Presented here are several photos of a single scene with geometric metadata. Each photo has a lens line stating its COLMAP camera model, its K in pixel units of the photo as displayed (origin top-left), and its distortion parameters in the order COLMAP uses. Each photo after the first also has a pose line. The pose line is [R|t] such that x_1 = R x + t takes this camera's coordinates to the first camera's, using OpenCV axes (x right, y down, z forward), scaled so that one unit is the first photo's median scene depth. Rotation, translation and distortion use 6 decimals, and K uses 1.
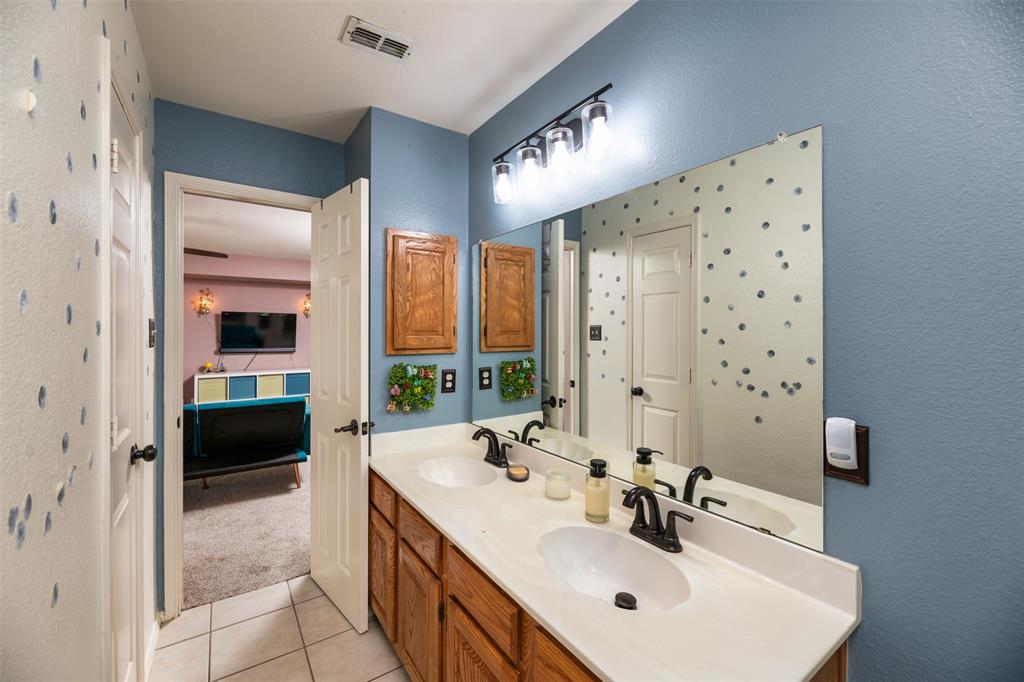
lens RADIAL K [[415.1, 0, 511.9], [0, 415.1, 334.0], [0, 0, 1]] dist [-0.005292, -0.000570]
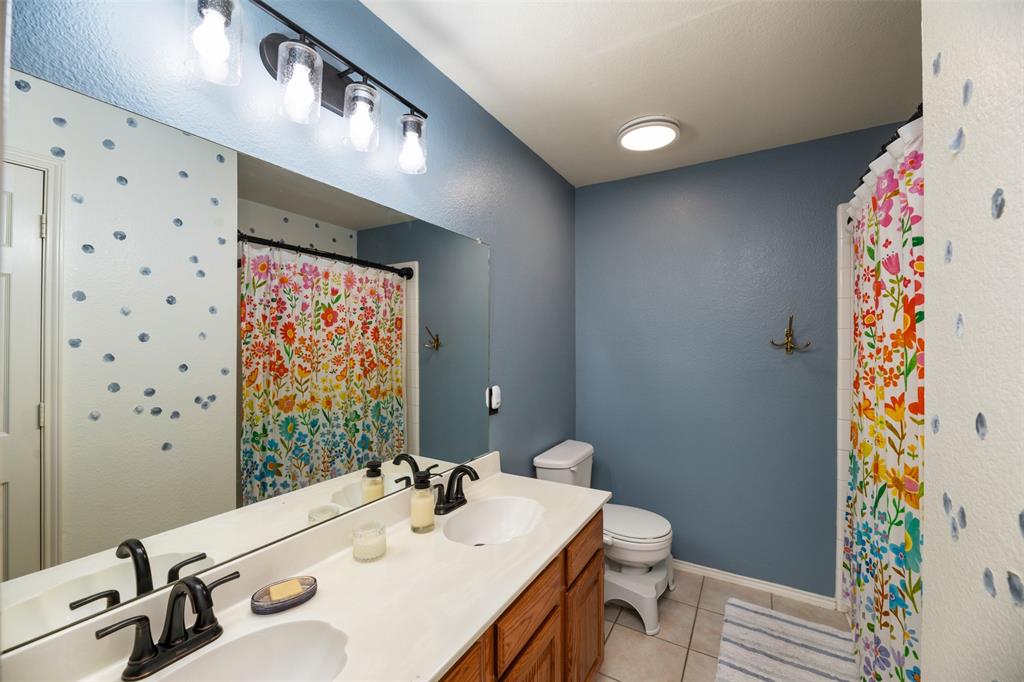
lens RADIAL K [[415.1, 0, 510.9], [0, 415.1, 338.8], [0, 0, 1]] dist [-0.005292, -0.000570]
pose [[-0.415341, 0.004762, 0.909653, -0.484564], [0.001182, 0.999988, -0.004695, -0.010516], [-0.909665, -0.000875, -0.415342, 0.729469]]
